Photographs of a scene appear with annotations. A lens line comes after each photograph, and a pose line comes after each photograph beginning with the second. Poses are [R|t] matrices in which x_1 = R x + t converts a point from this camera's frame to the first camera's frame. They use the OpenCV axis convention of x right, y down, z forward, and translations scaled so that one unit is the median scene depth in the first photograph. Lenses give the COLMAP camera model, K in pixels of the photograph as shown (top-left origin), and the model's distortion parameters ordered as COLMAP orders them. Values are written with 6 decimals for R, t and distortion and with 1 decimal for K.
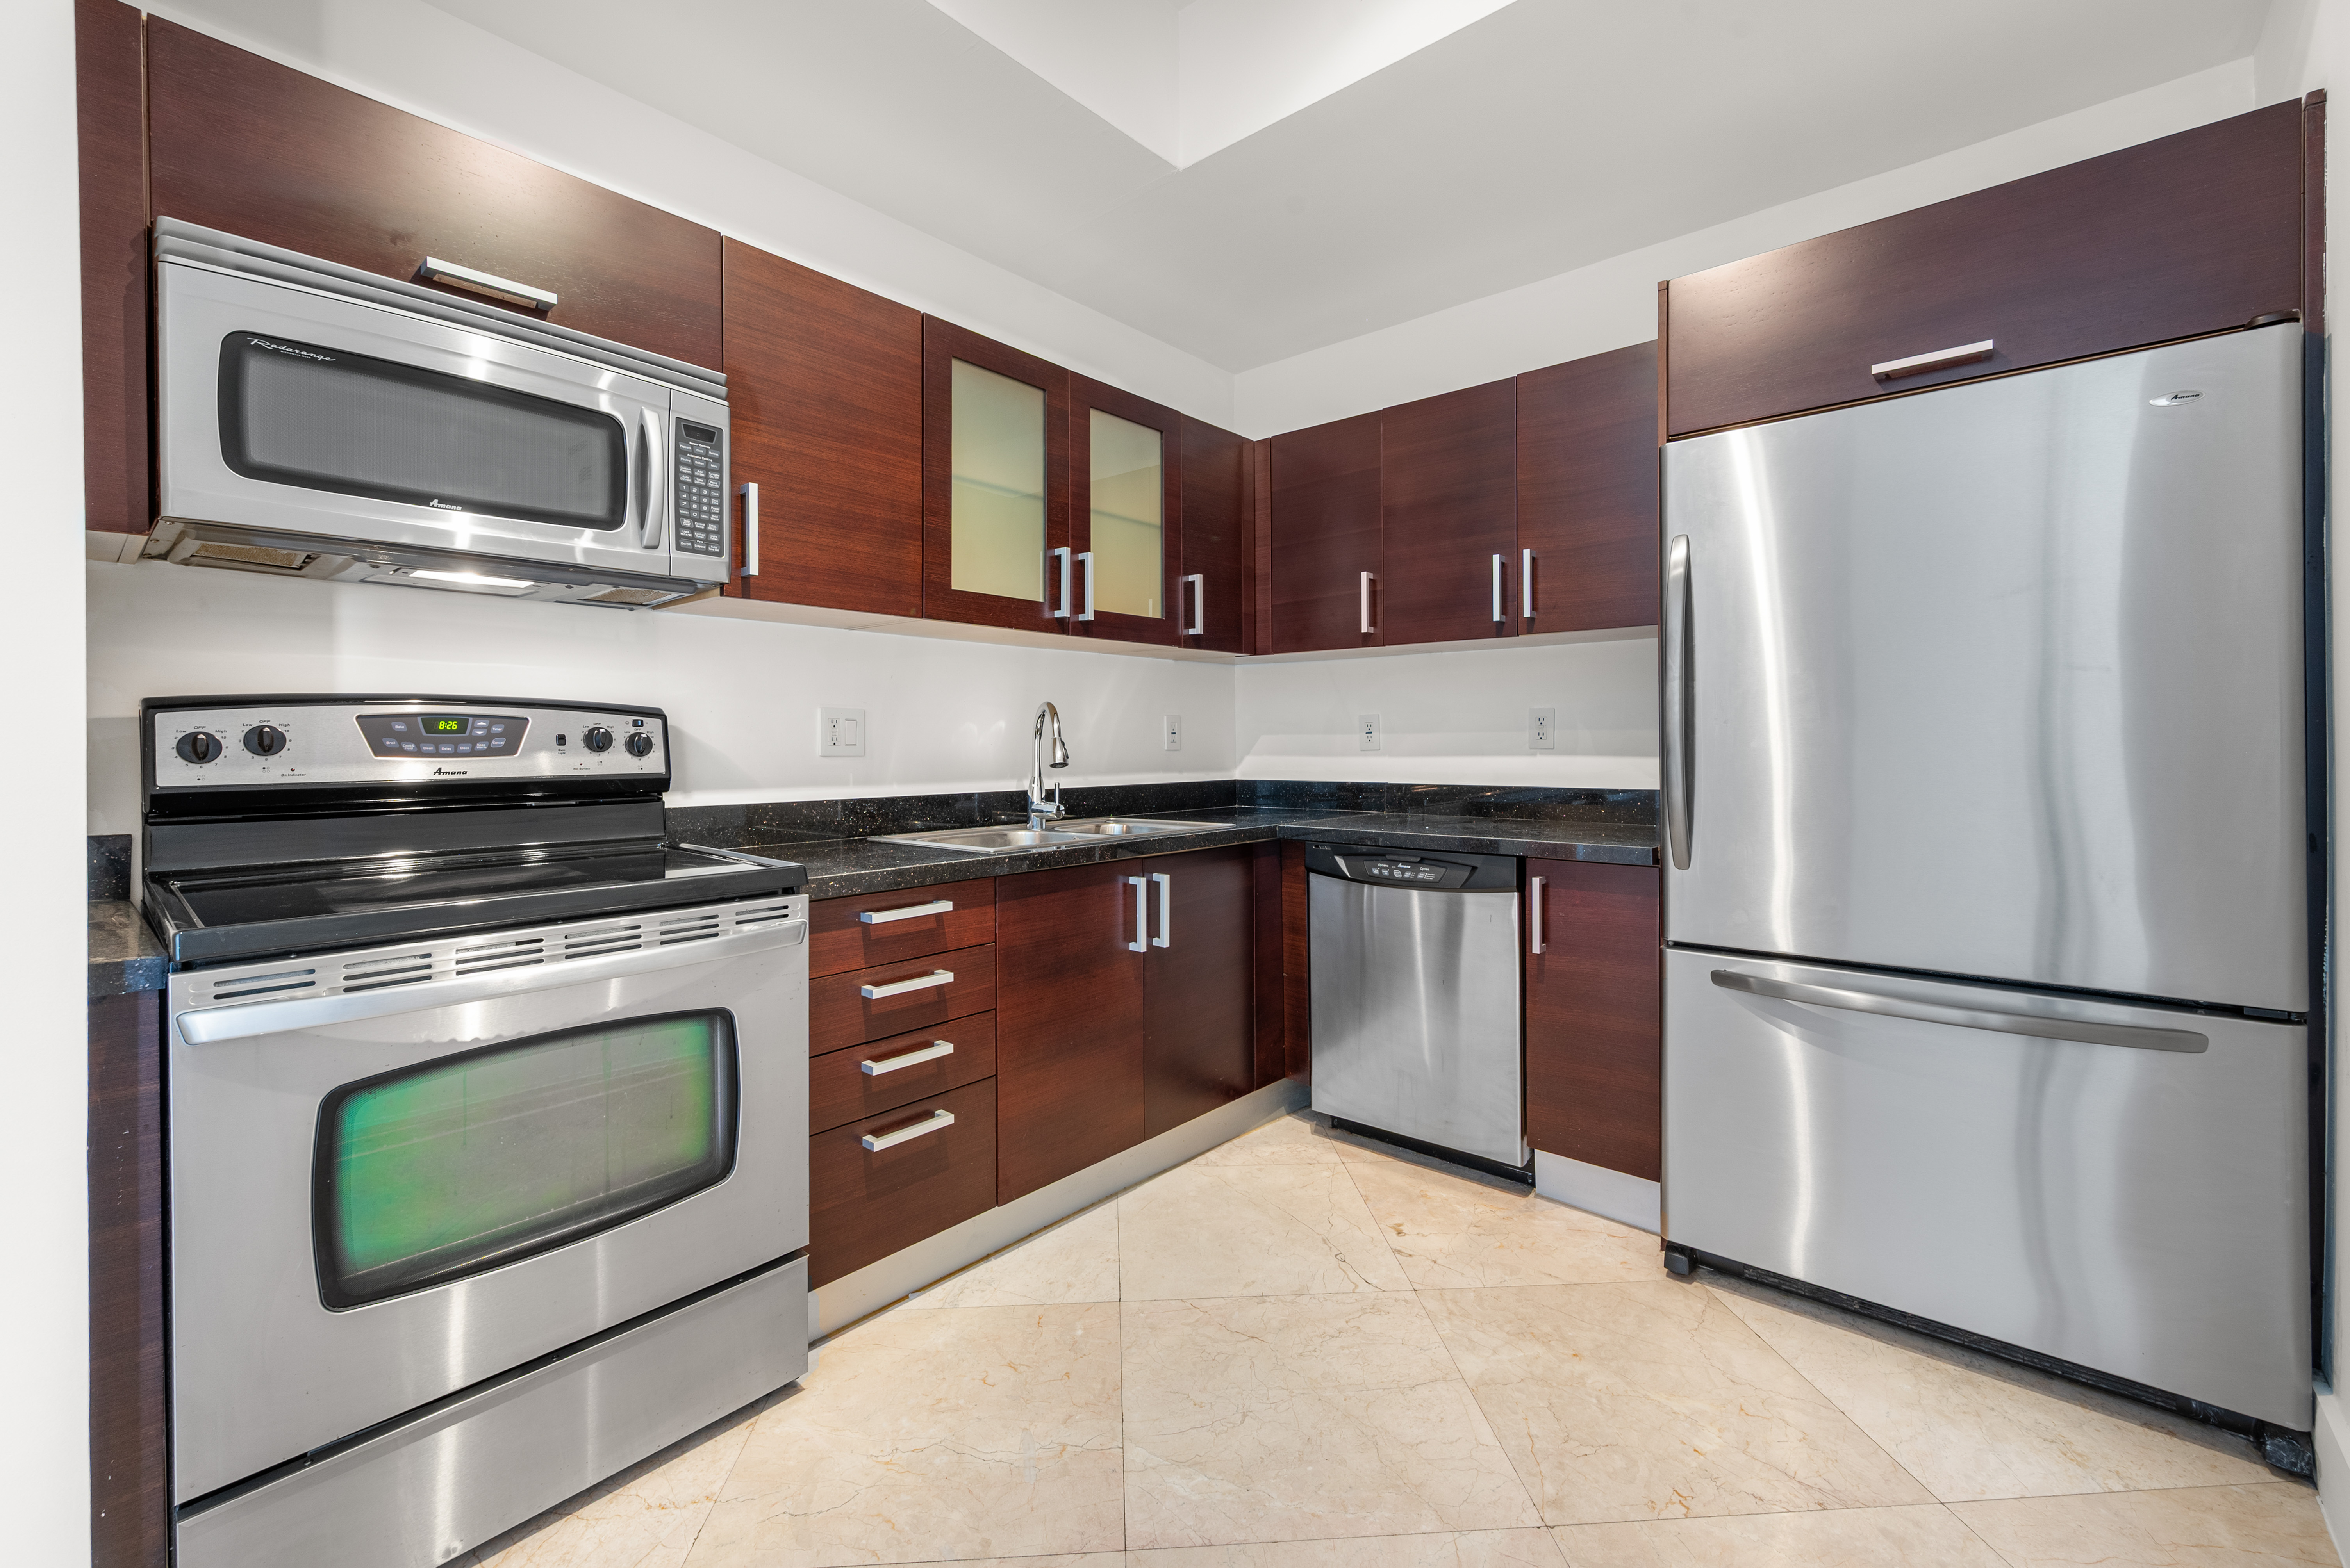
lens RADIAL K [[968.2, 0, 1183.0], [0, 968.2, 749.3], [0, 0, 1]] dist [0.001286, -0.000186]
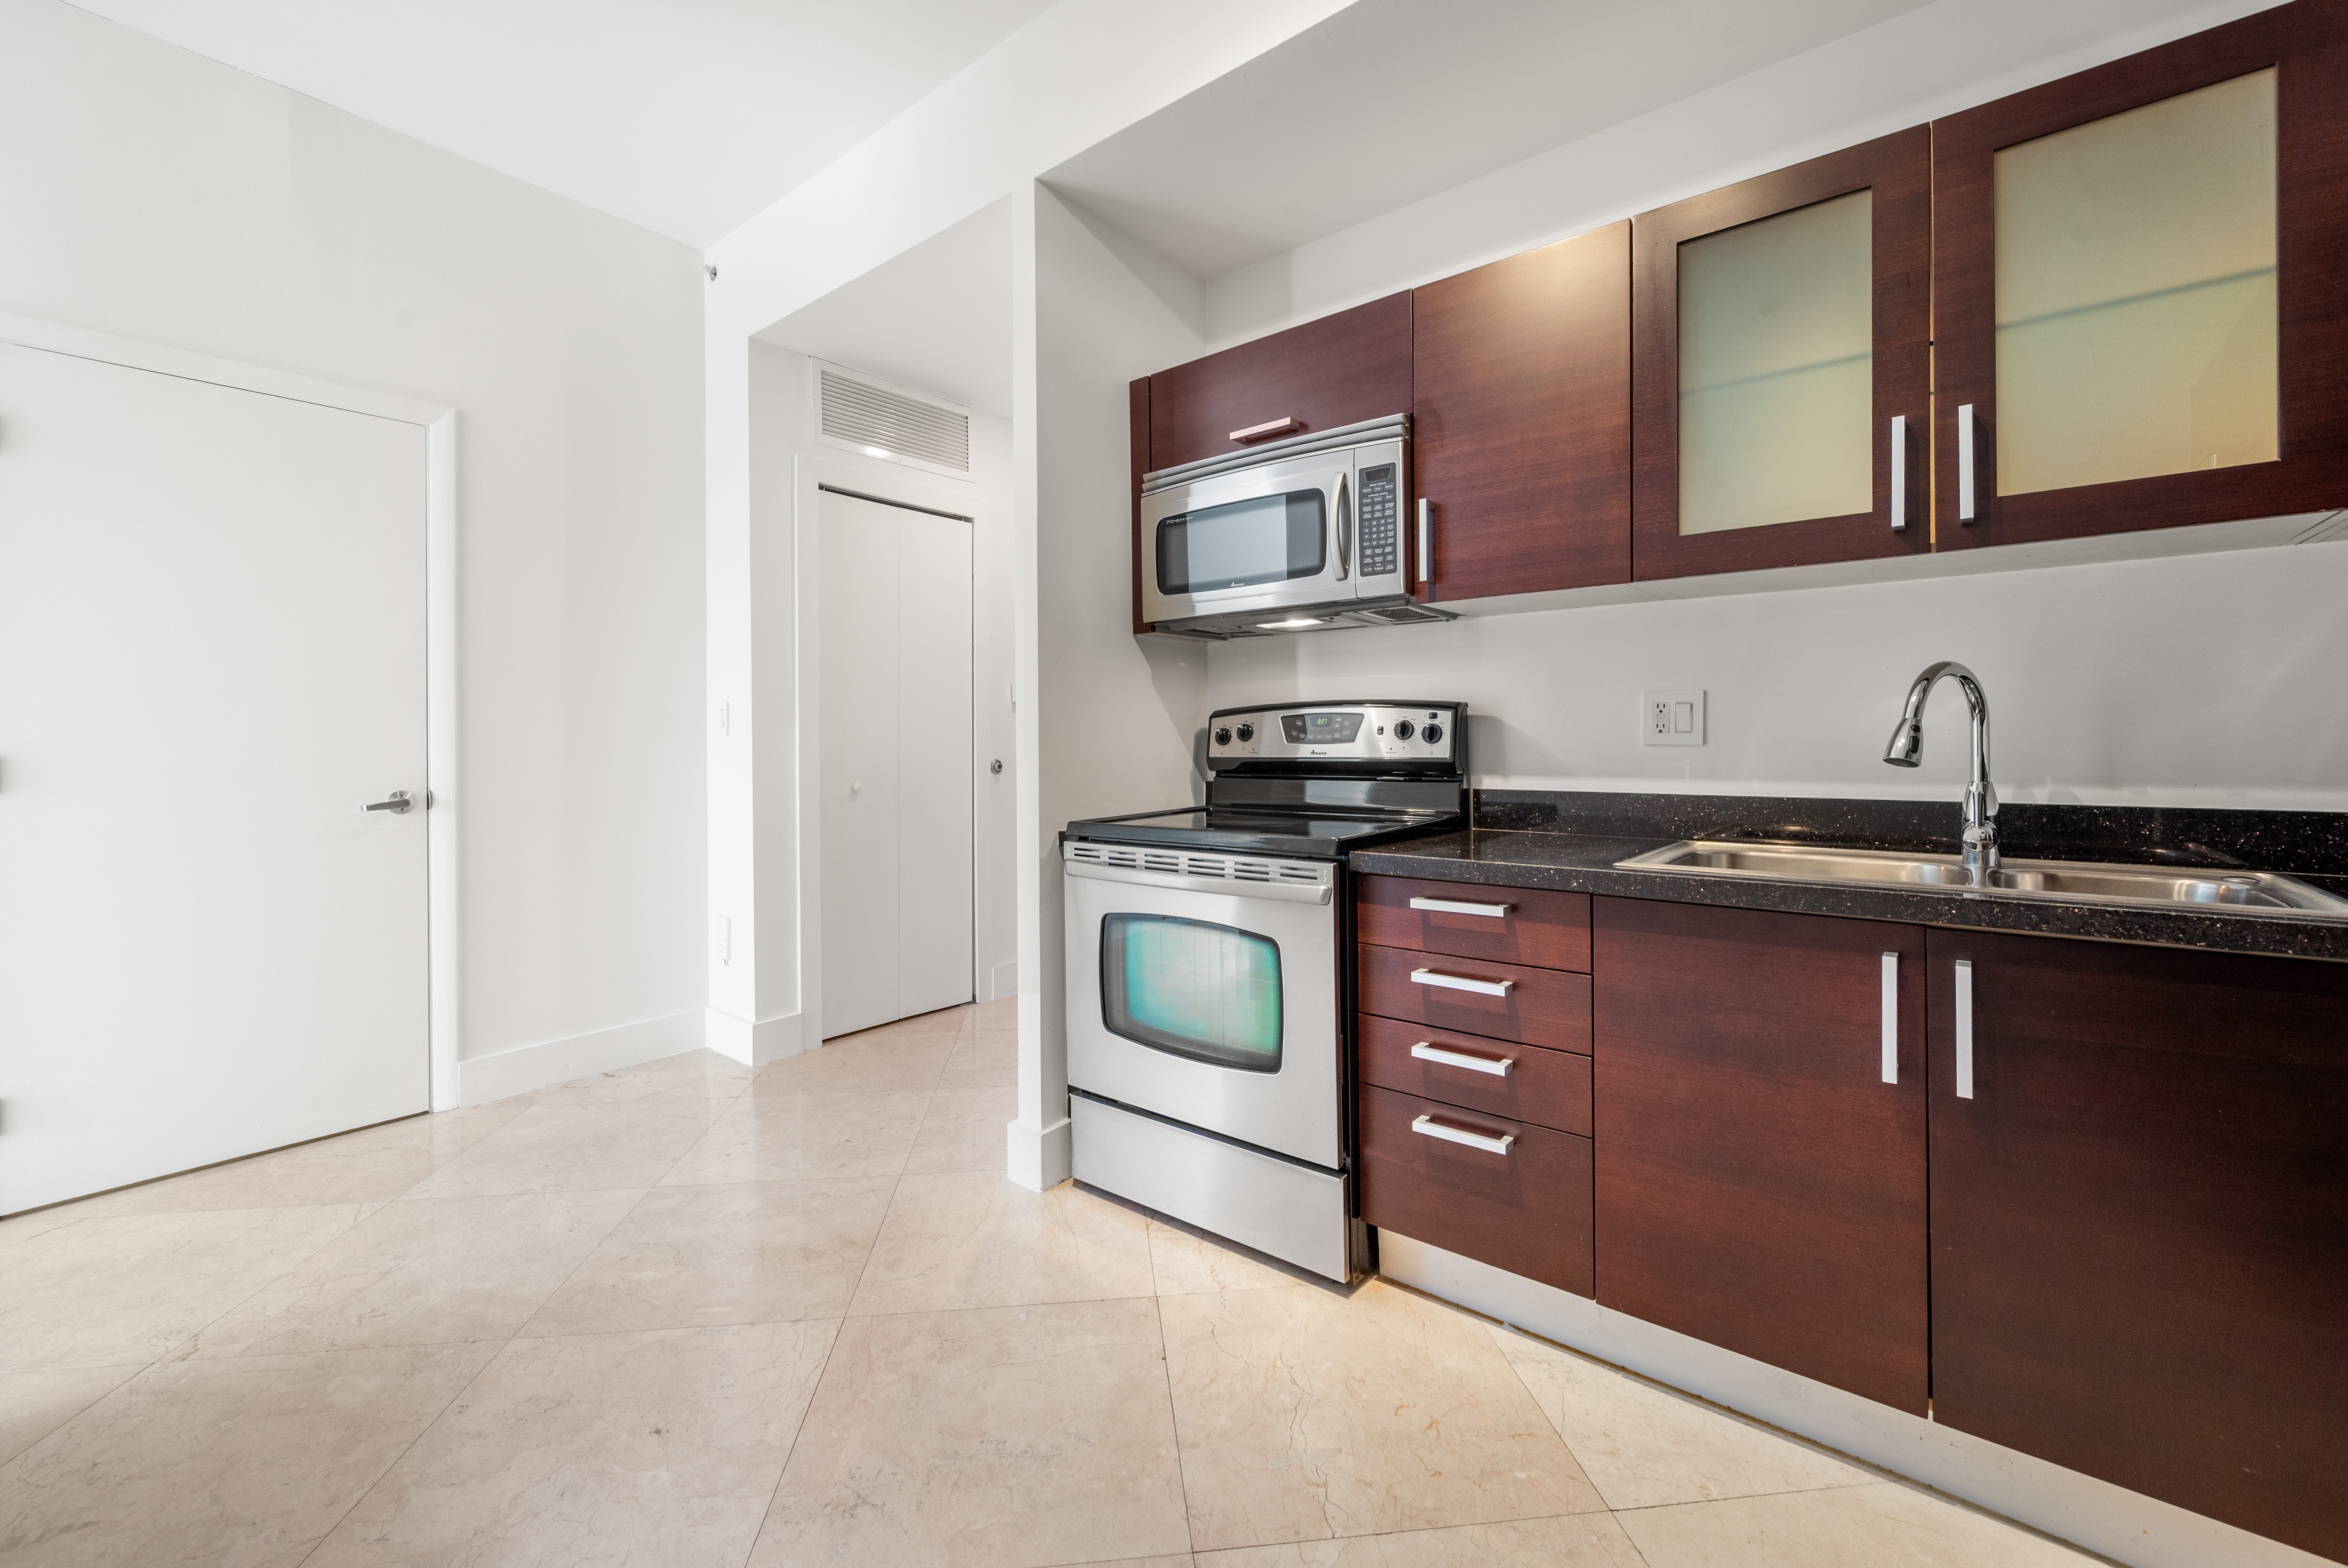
lens RADIAL K [[955.1, 0, 1175.6], [0, 955.1, 741.1], [0, 0, 1]] dist [0.002550, 0.000201]
pose [[0.035874, 0.003816, -0.999349, 0.672245], [0.000450, 0.999993, 0.003835, -0.000241], [0.999356, -0.000587, 0.035872, 0.702827]]
